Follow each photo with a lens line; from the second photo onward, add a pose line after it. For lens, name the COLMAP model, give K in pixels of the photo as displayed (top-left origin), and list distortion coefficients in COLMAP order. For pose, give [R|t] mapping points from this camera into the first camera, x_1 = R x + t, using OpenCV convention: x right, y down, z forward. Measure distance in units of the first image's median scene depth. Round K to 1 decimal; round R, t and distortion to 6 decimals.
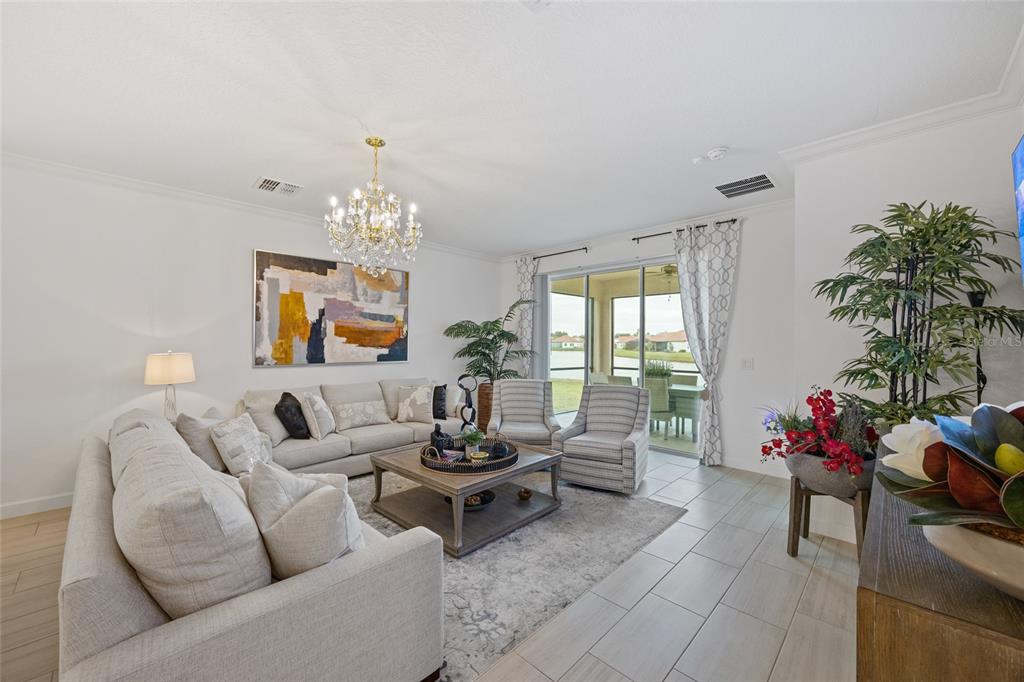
lens RADIAL K [[405.9, 0, 509.3], [0, 405.9, 342.4], [0, 0, 1]] dist [-0.003080, 0.000565]
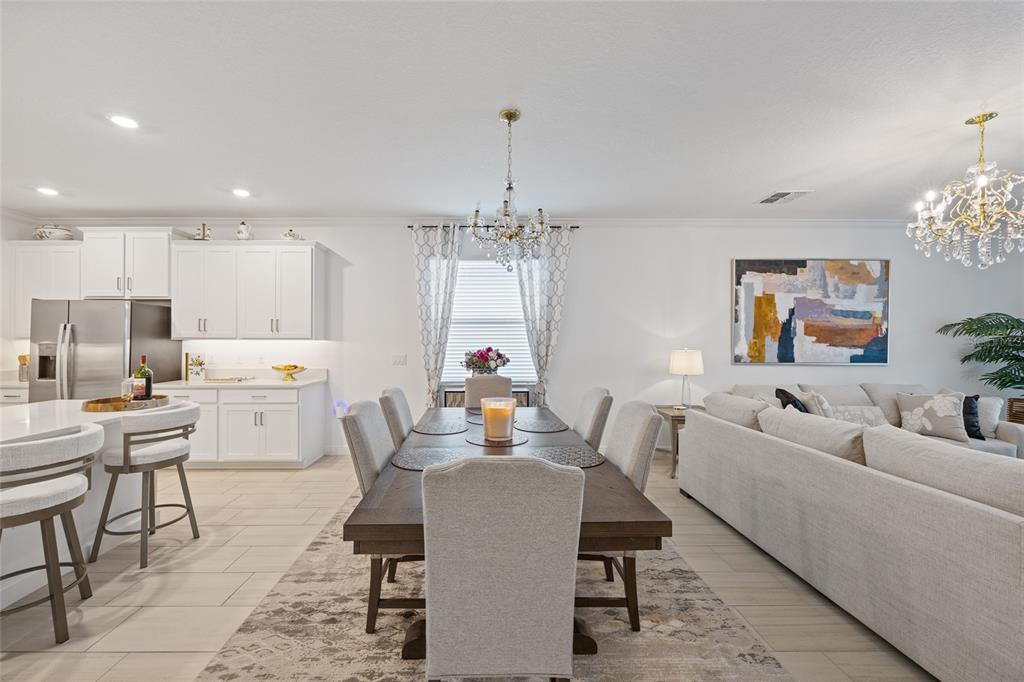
lens RADIAL K [[405.9, 0, 506.5], [0, 405.9, 339.5], [0, 0, 1]] dist [-0.003080, 0.000565]
pose [[0.700010, -0.003379, -0.714125, -0.236494], [-0.000647, 0.999985, -0.005366, 0.000057], [0.714133, 0.004218, 0.699997, -0.206257]]
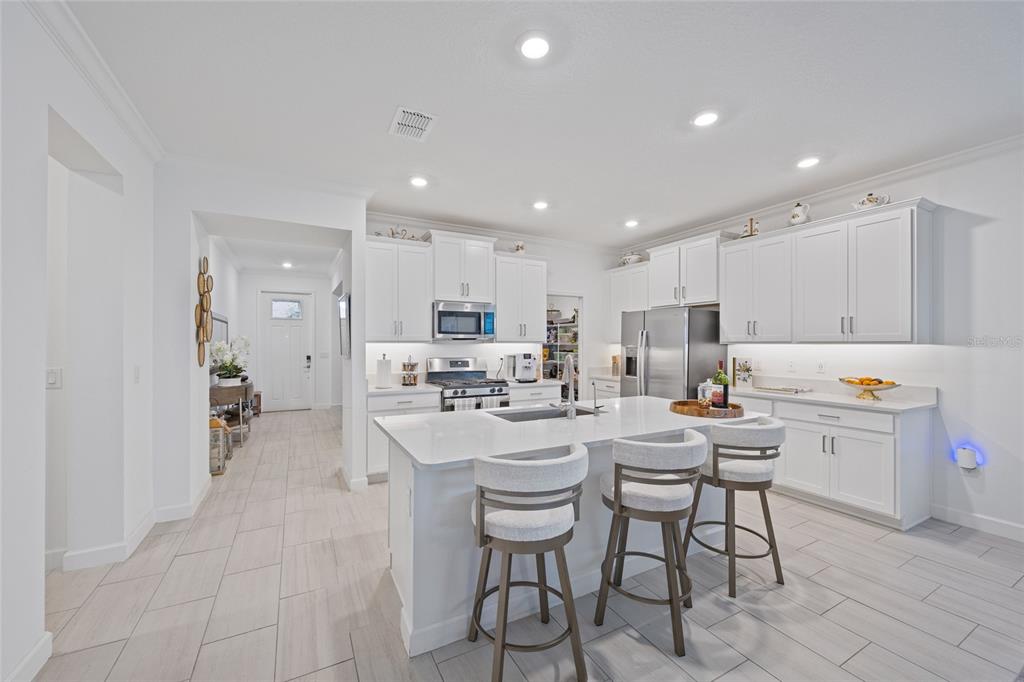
lens RADIAL K [[405.9, 0, 508.5], [0, 405.9, 343.0], [0, 0, 1]] dist [-0.003080, 0.000565]
pose [[-0.305971, -0.005745, -0.952023, -0.548795], [-0.004773, 0.999978, -0.004500, 0.000707], [0.952029, 0.003167, -0.305992, -0.336523]]
